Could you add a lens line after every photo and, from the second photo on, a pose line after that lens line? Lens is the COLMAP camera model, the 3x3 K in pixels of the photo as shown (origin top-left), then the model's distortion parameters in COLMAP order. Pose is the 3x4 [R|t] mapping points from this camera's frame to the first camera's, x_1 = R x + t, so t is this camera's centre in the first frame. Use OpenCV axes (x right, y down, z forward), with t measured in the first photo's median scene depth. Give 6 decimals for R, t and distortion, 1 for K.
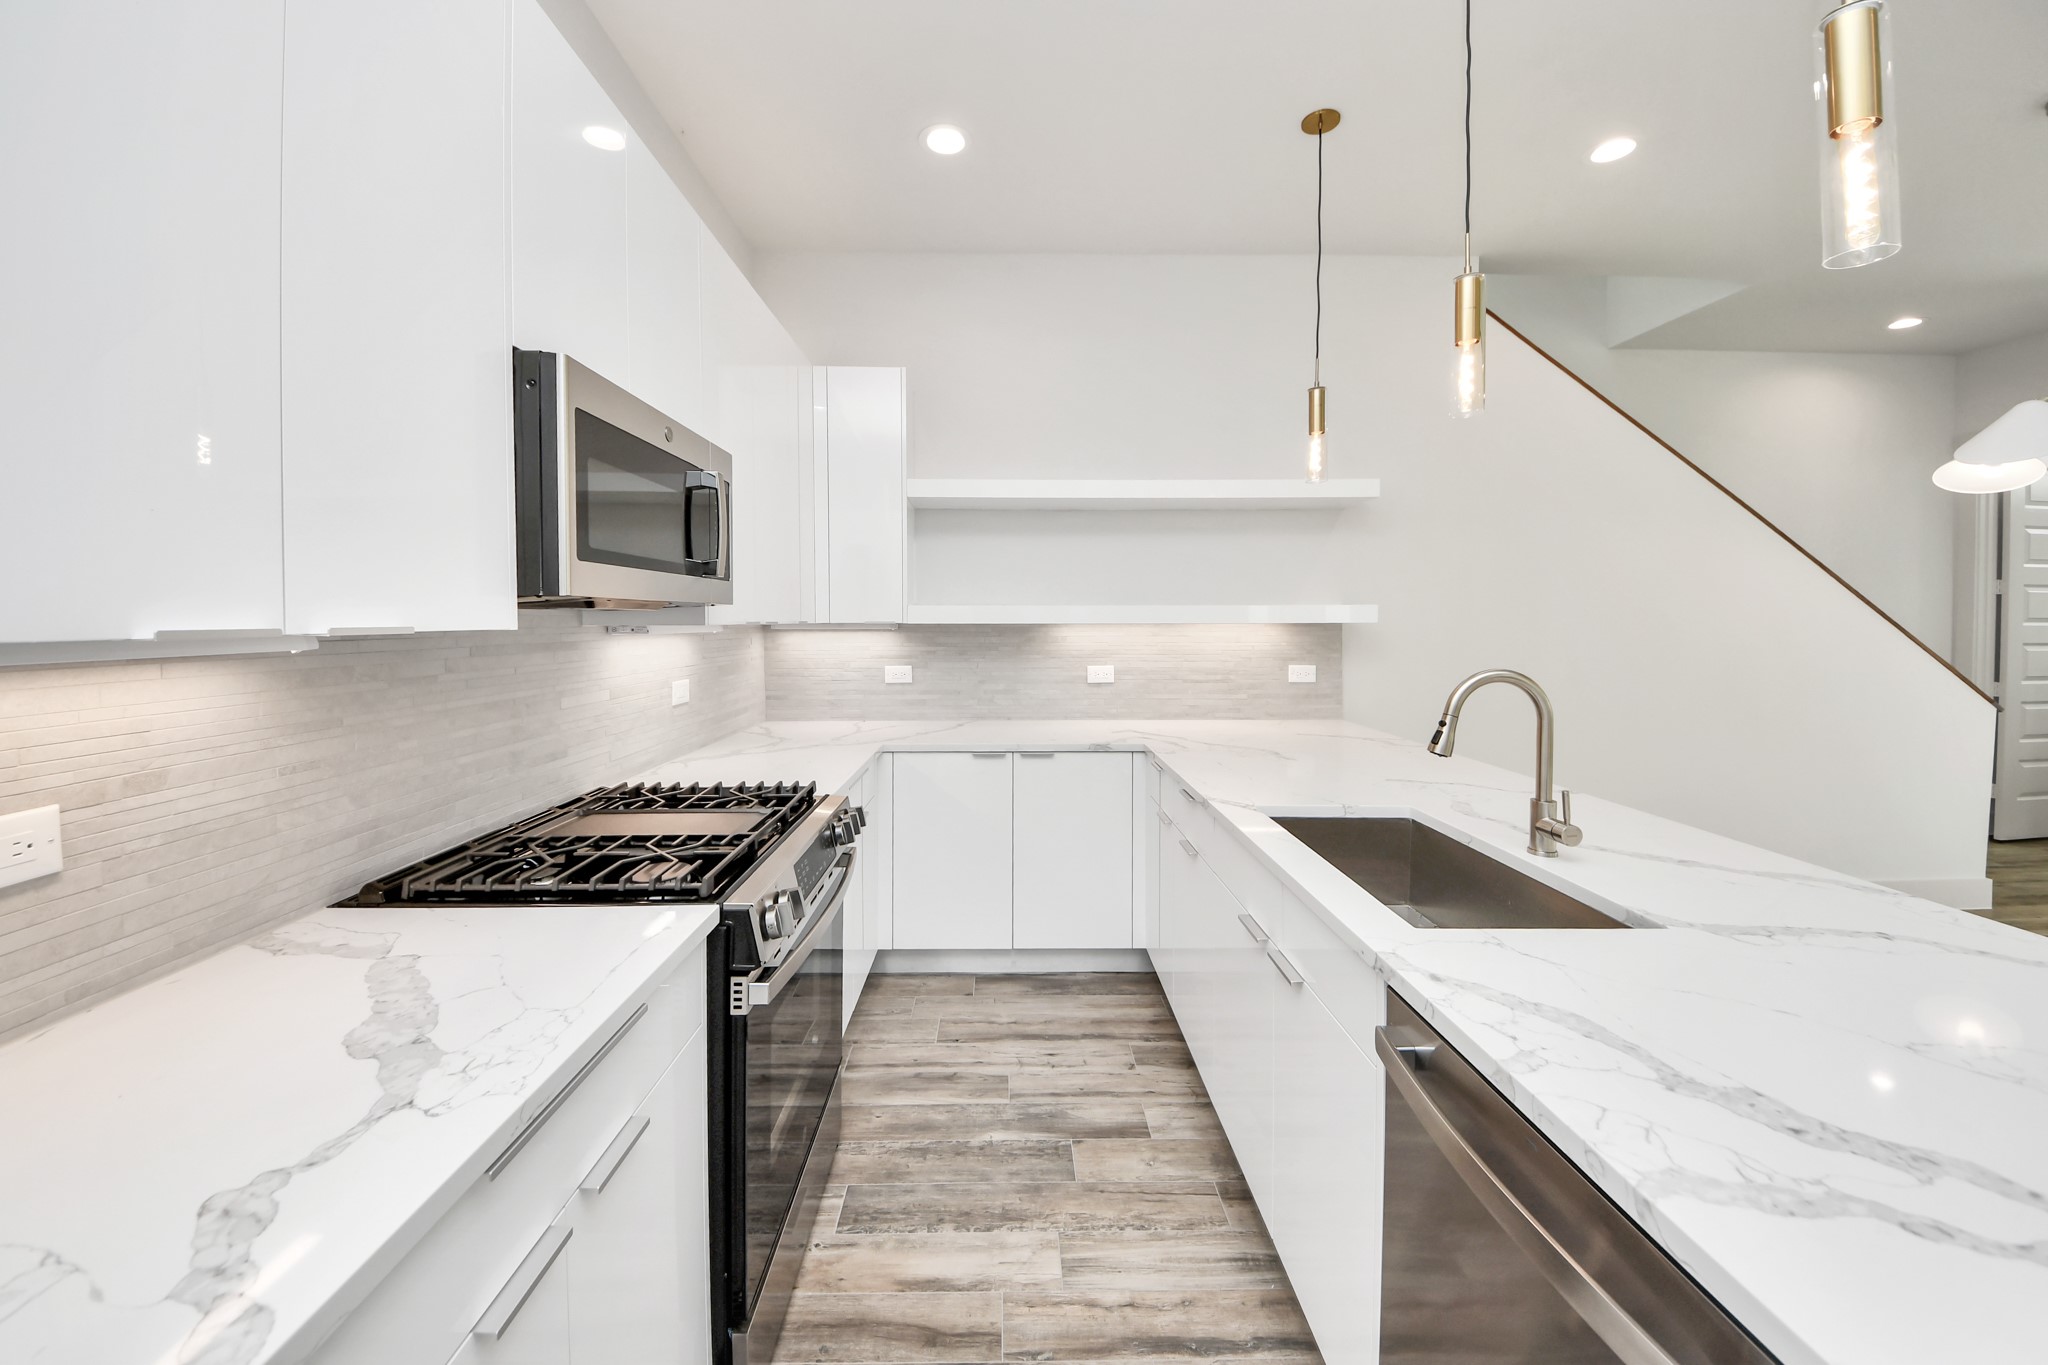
lens RADIAL K [[759.3, 0, 1019.0], [0, 759.3, 635.0], [0, 0, 1]] dist [0.033762, -0.022006]
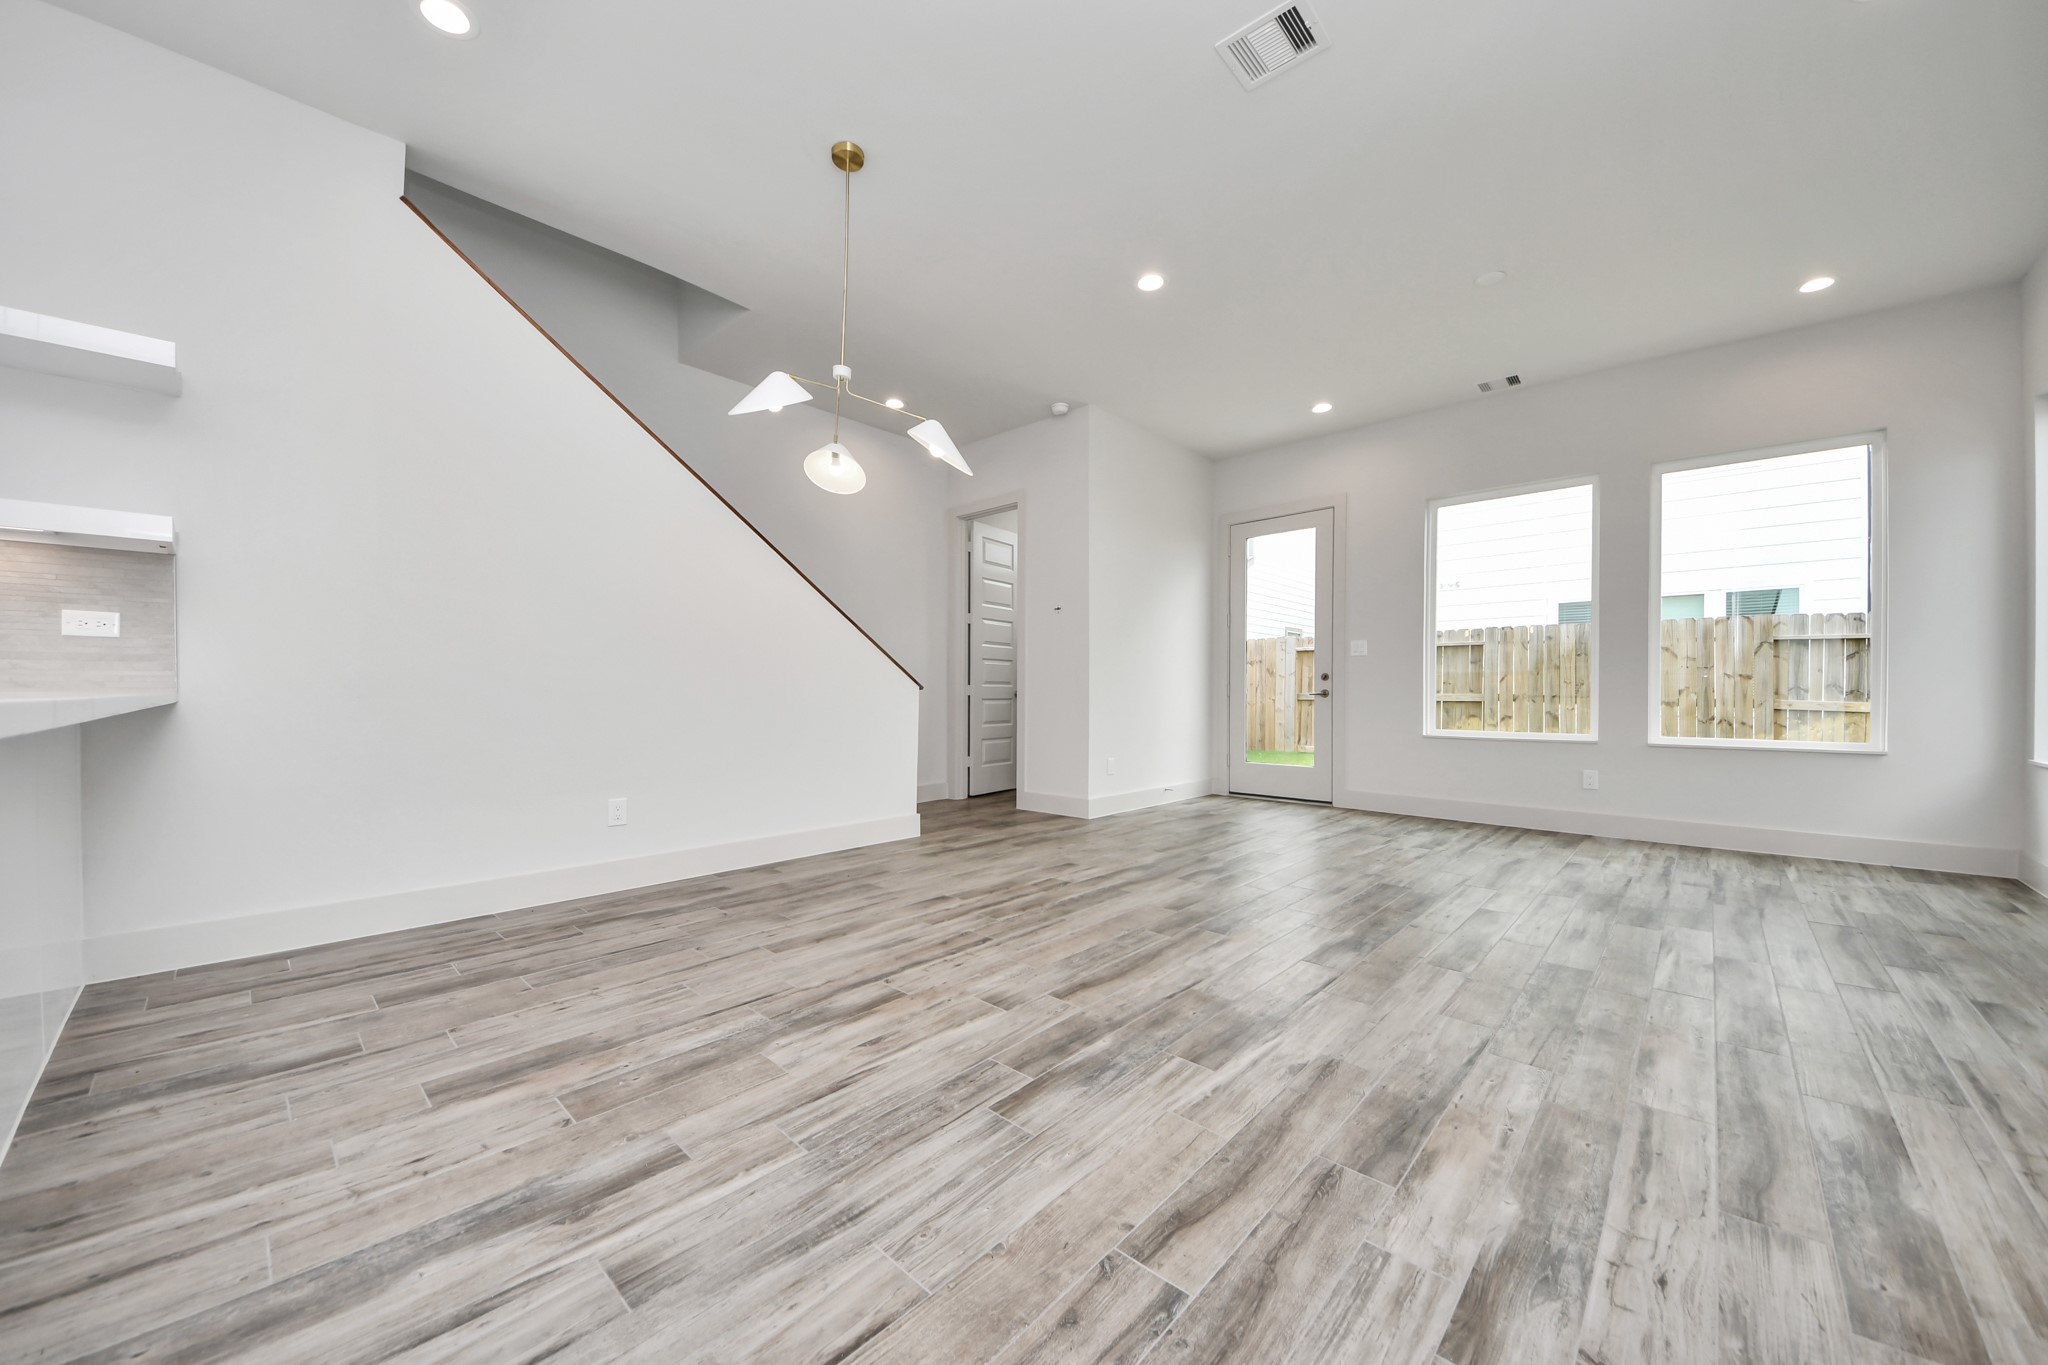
lens RADIAL K [[727.5, 0, 1014.7], [0, 727.5, 690.9], [0, 0, 1]] dist [0.030495, -0.018507]
pose [[0.697197, 0.004856, 0.716864, 0.753525], [0.011120, 0.999783, -0.017588, 0.206249], [-0.716794, 0.020233, 0.696992, -0.087104]]
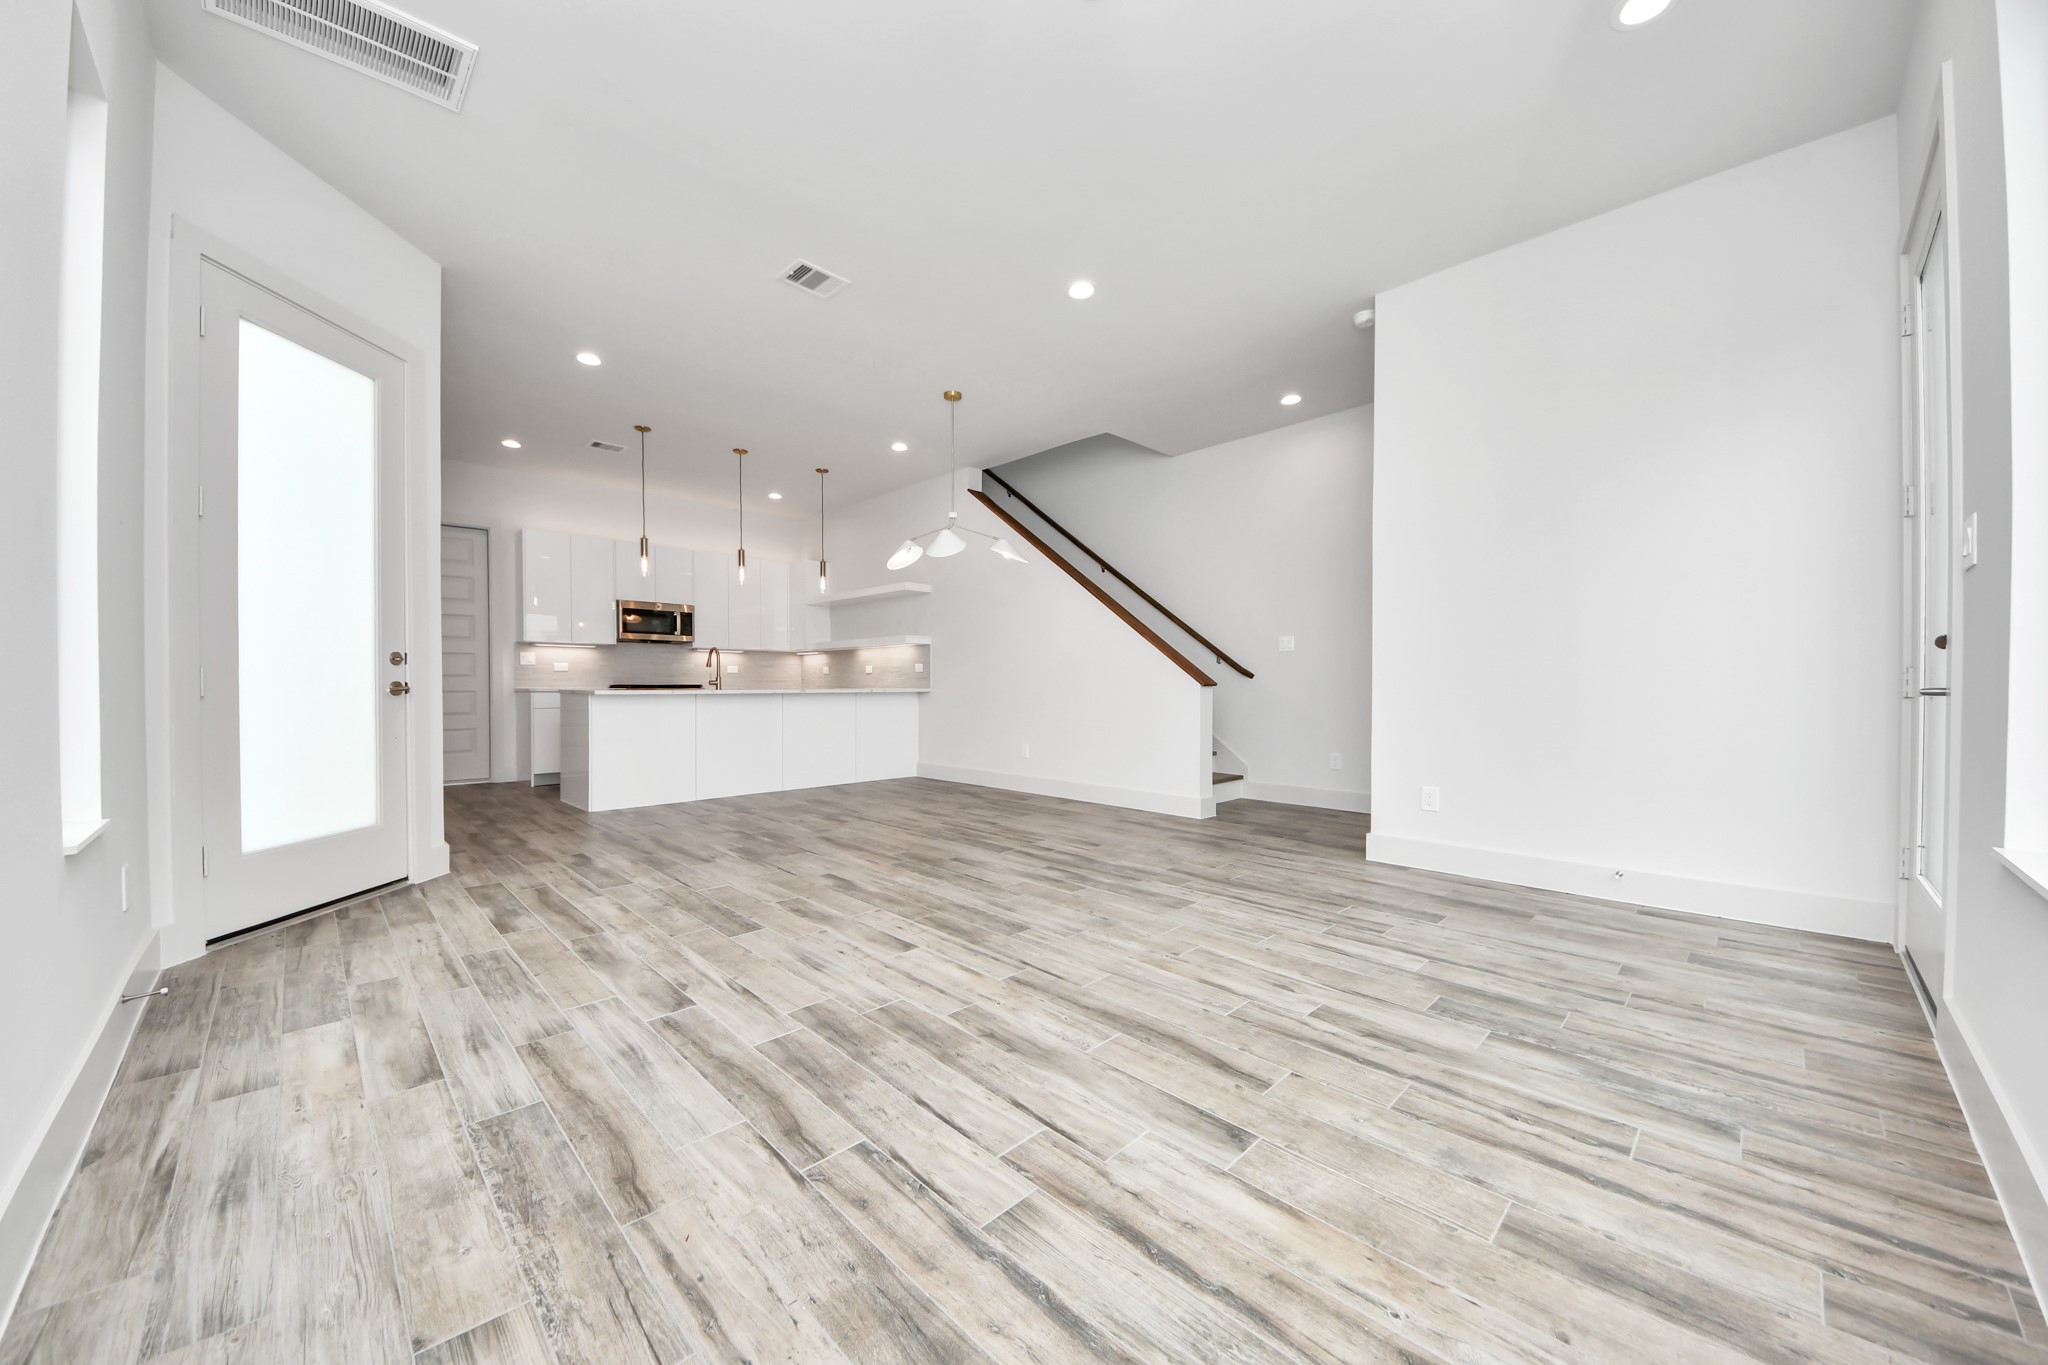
lens RADIAL K [[745.1, 0, 1028.5], [0, 745.1, 690.9], [0, 0, 1]] dist [0.032029, -0.020567]
pose [[0.689695, 0.006778, -0.724068, 3.423672], [-0.020618, 0.999735, -0.010281, 0.212270], [0.723807, 0.022020, 0.689652, -0.444217]]
